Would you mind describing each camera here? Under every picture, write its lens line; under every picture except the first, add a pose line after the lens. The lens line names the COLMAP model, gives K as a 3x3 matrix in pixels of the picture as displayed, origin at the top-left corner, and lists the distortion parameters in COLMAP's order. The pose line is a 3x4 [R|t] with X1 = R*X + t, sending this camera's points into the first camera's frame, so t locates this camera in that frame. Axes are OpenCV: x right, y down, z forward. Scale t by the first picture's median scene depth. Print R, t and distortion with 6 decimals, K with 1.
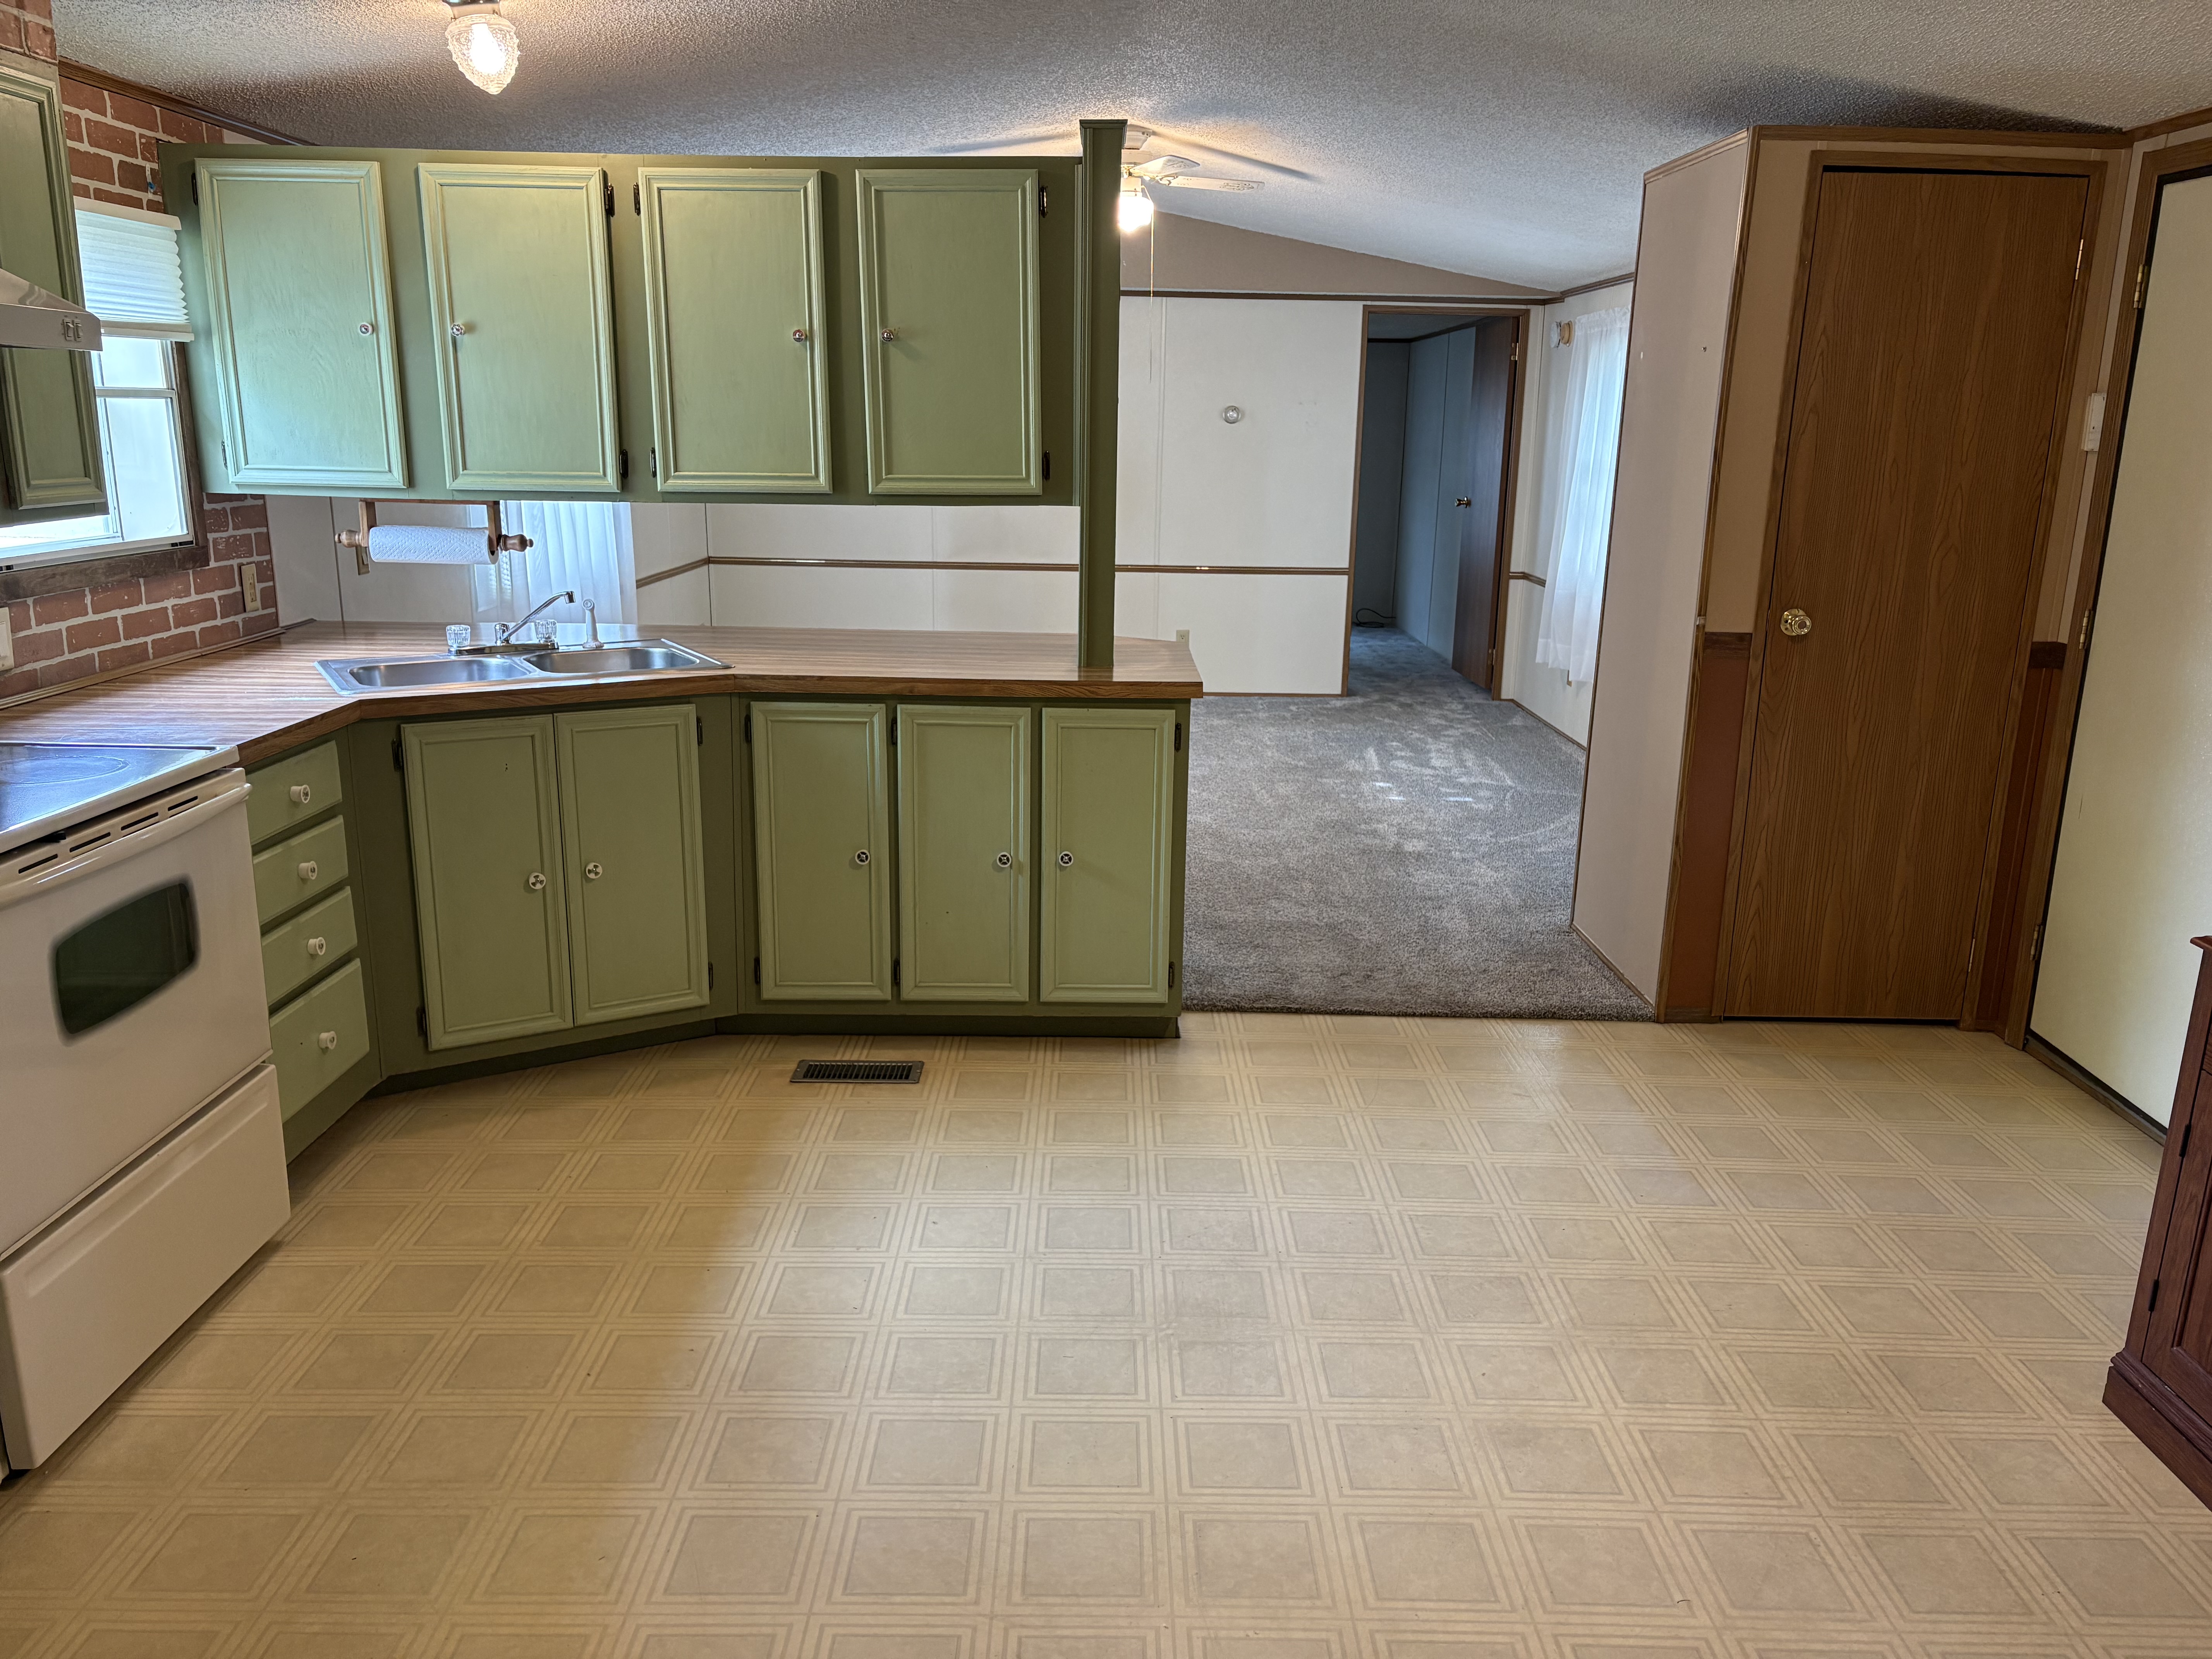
lens RADIAL K [[1669.3, 0, 1105.2], [0, 1669.3, 830.6], [0, 0, 1]] dist [0.004420, -0.000218]
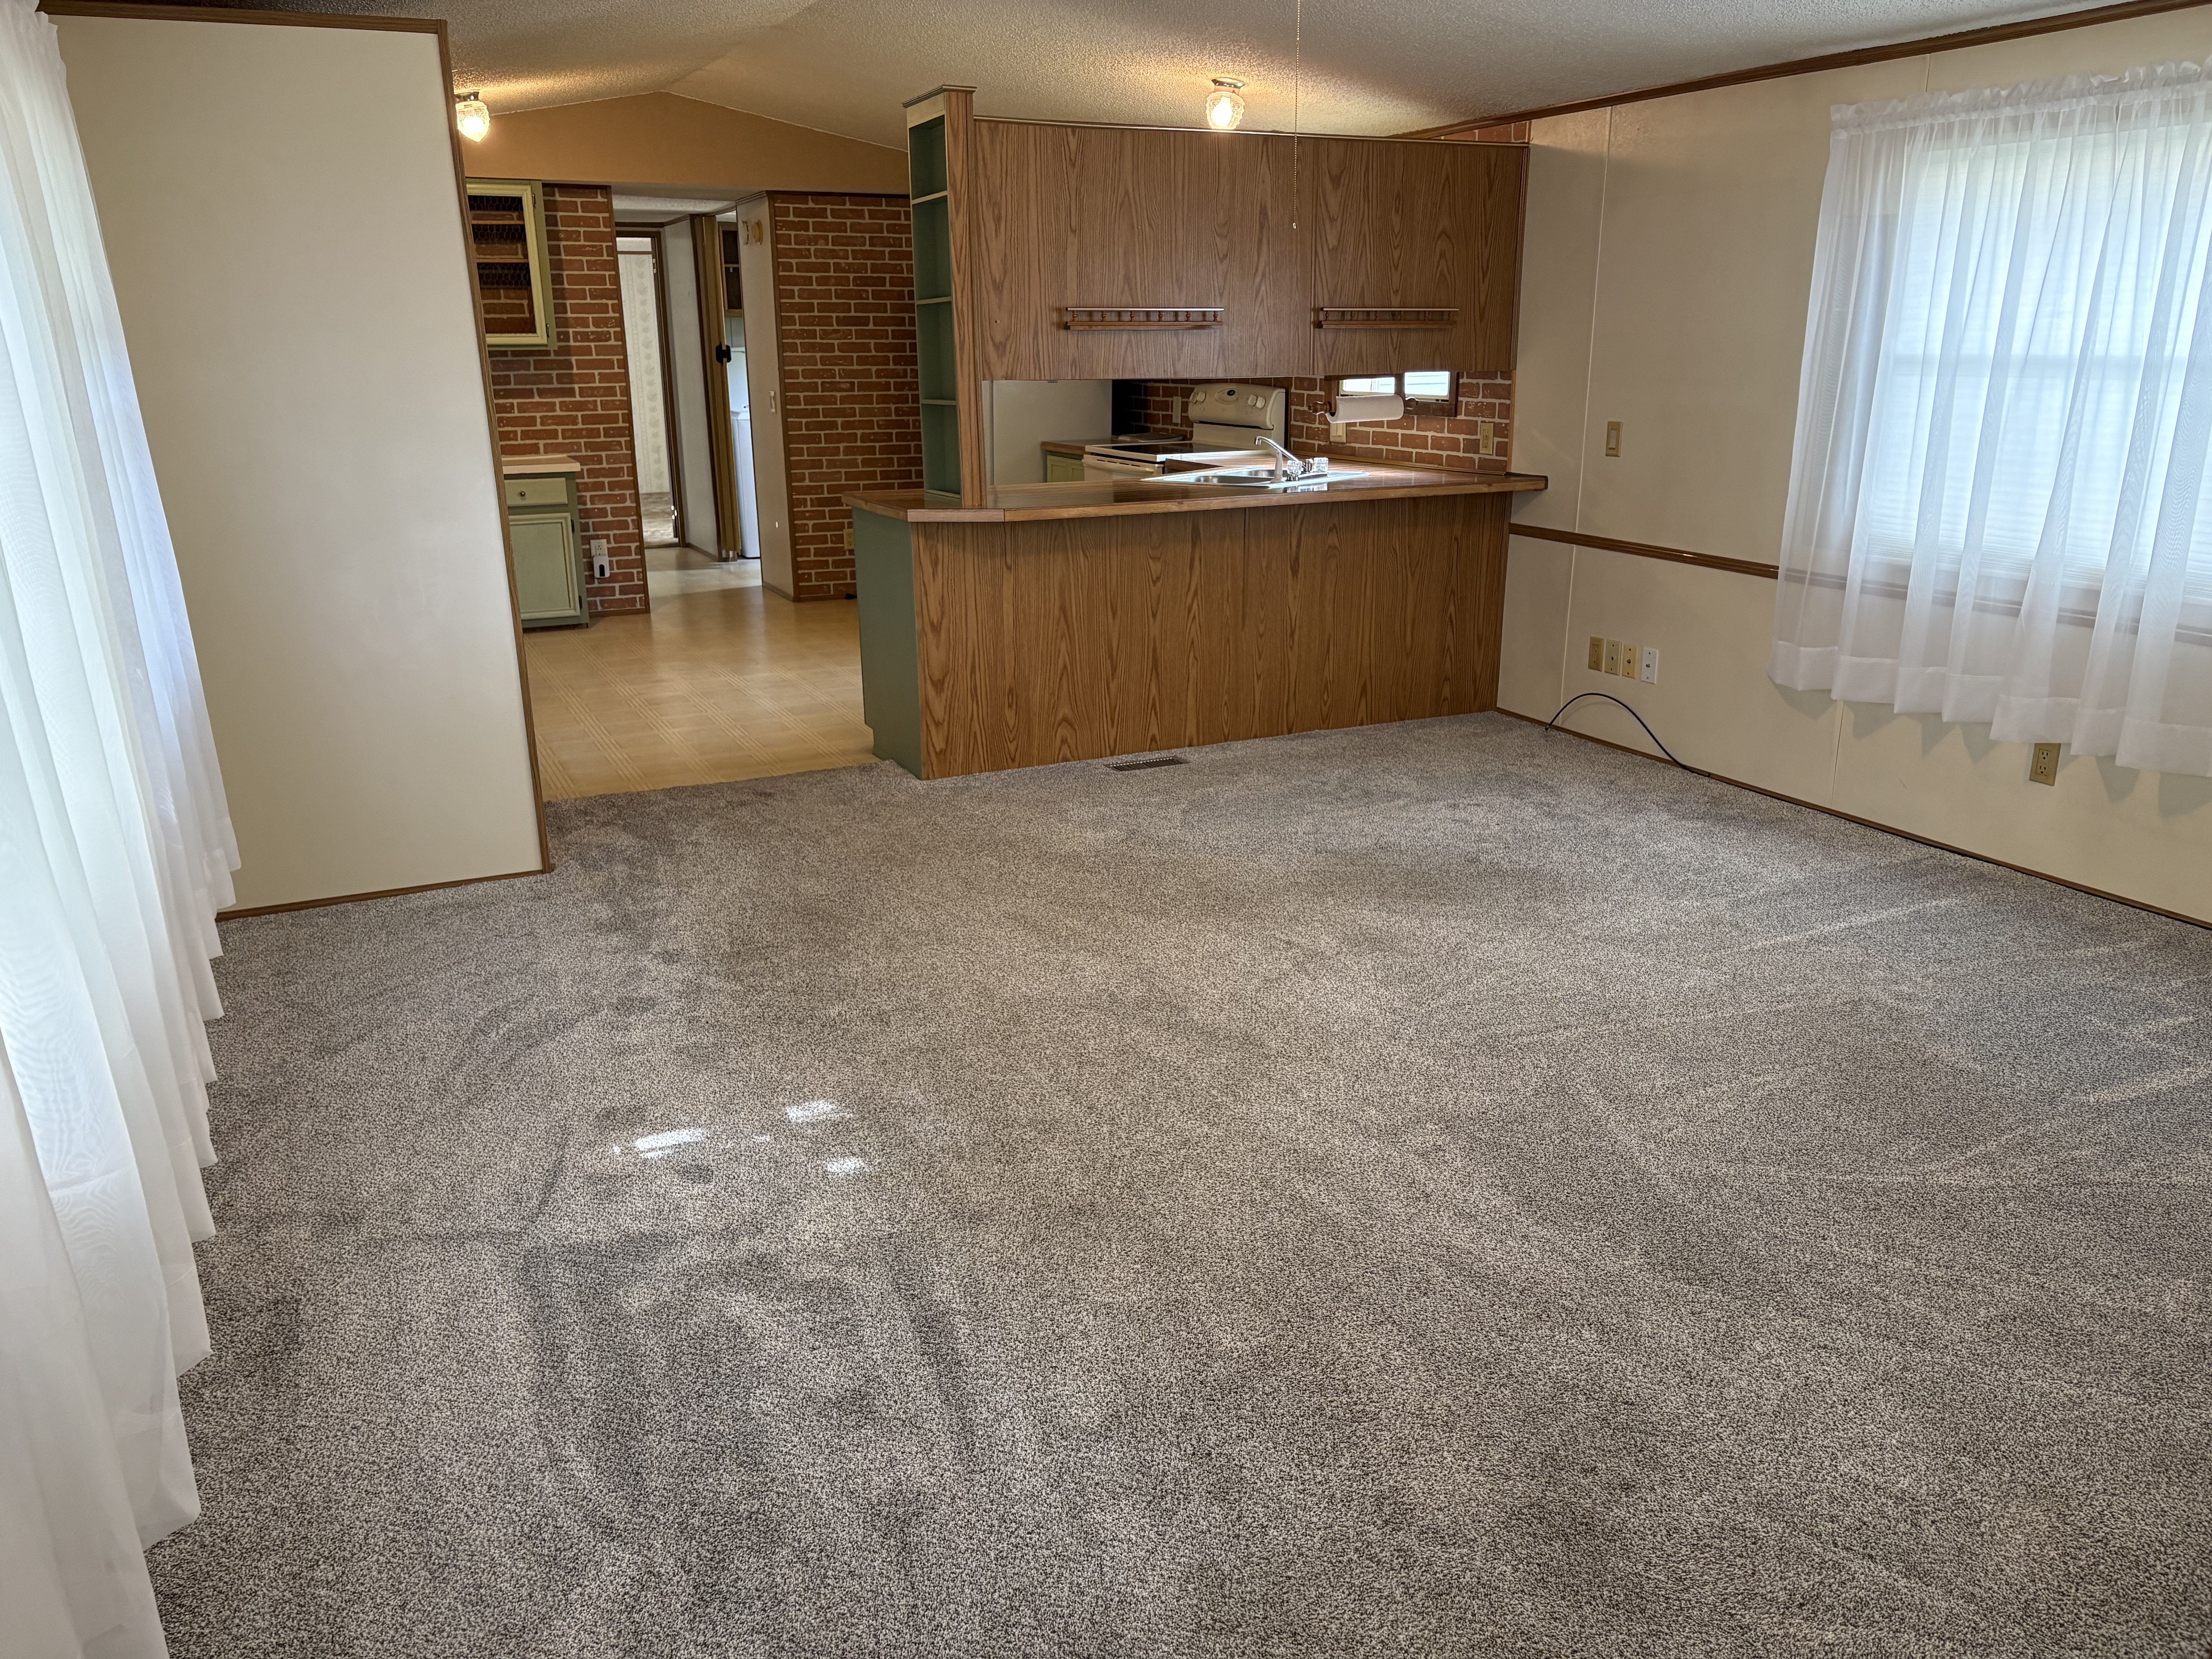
lens RADIAL K [[1669.3, 0, 1103.8], [0, 1669.3, 835.2], [0, 0, 1]] dist [0.004420, -0.000218]
pose [[-0.897401, 0.107803, -0.427843, 0.504091], [-0.121536, 0.871780, 0.474583, -0.528672], [0.424146, 0.477890, -0.769234, 2.279215]]
